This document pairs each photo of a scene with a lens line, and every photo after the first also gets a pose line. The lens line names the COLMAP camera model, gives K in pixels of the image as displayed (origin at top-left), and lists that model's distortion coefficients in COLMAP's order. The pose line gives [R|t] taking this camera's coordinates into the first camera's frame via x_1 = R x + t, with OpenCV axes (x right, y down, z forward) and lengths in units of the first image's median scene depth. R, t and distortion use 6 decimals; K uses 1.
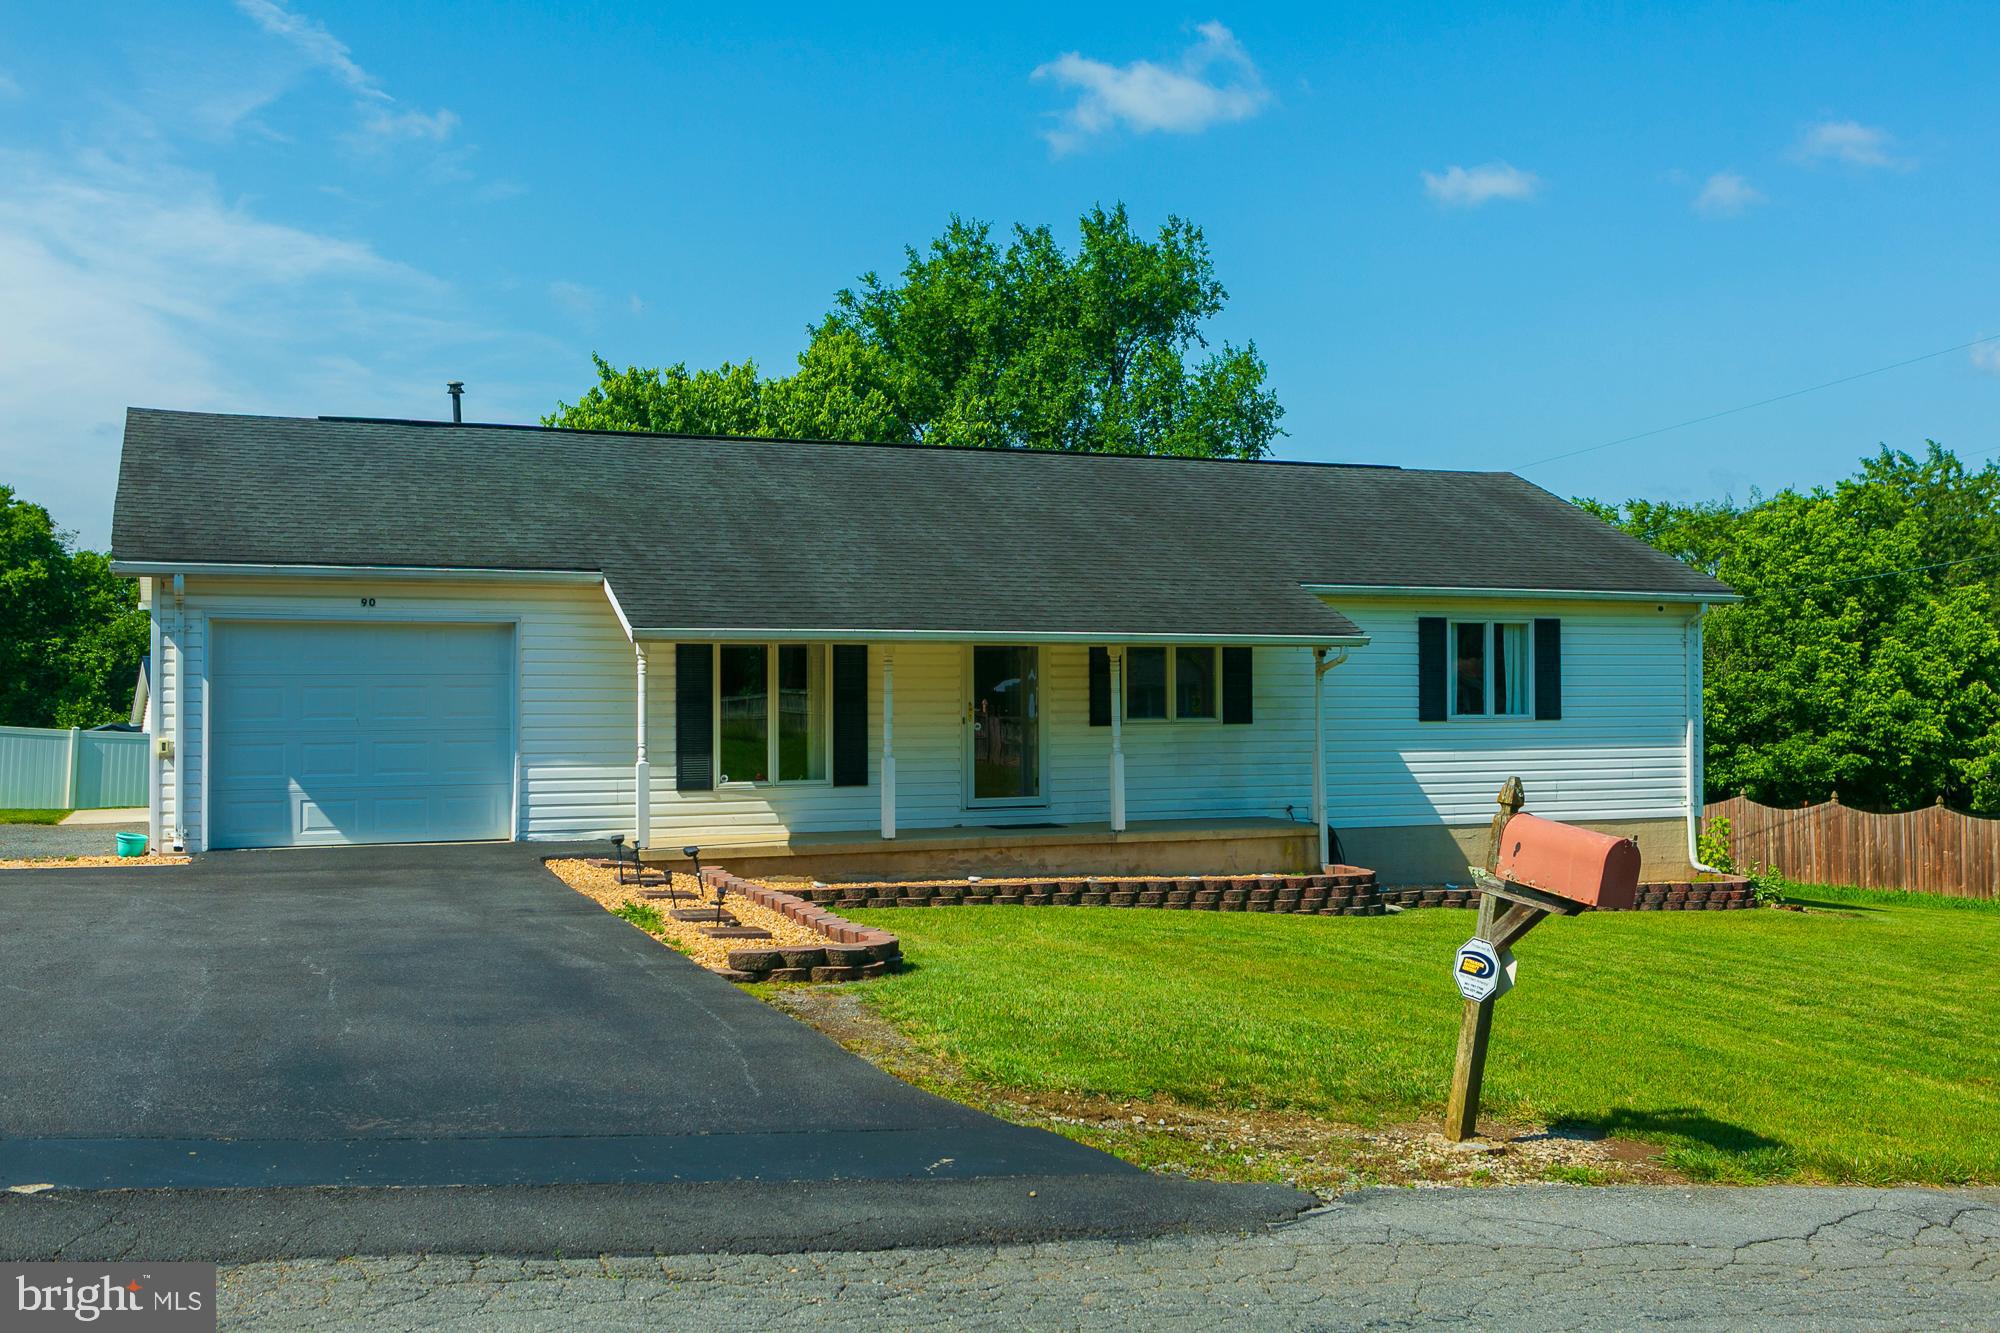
lens RADIAL K [[1990.3, 0, 1027.2], [0, 1990.3, 630.4], [0, 0, 1]] dist [-0.005646, -0.015901]
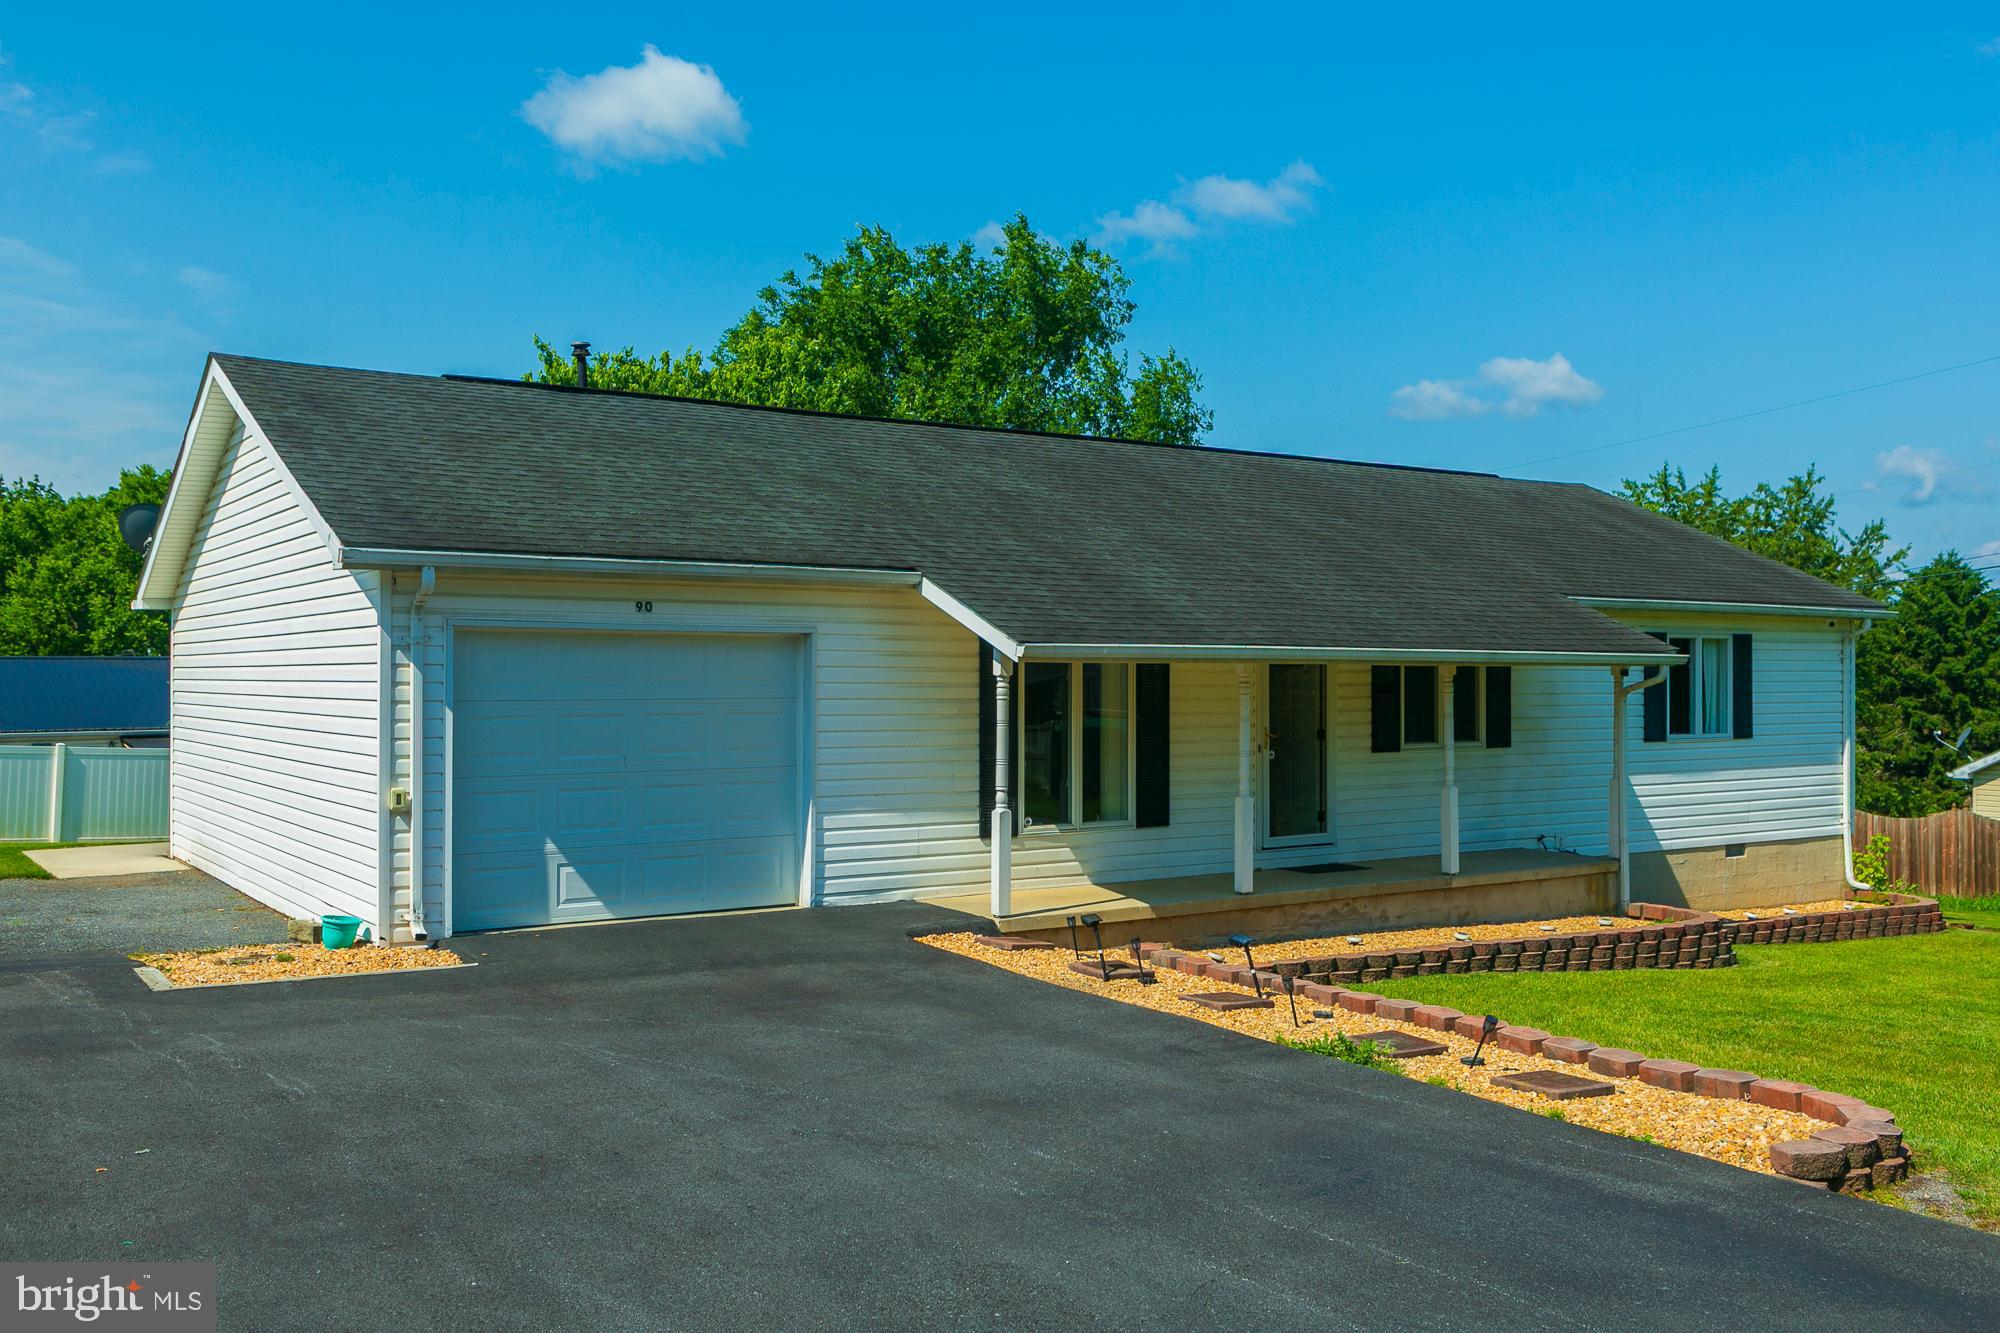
lens RADIAL K [[1747.8, 0, 1005.9], [0, 1747.8, 636.2], [0, 0, 1]] dist [-0.008723, -0.009769]
pose [[0.980991, 0.007935, 0.193892, -0.288068], [-0.009015, 0.999948, 0.004688, -0.006344], [-0.193845, -0.006347, 0.981012, 0.269203]]
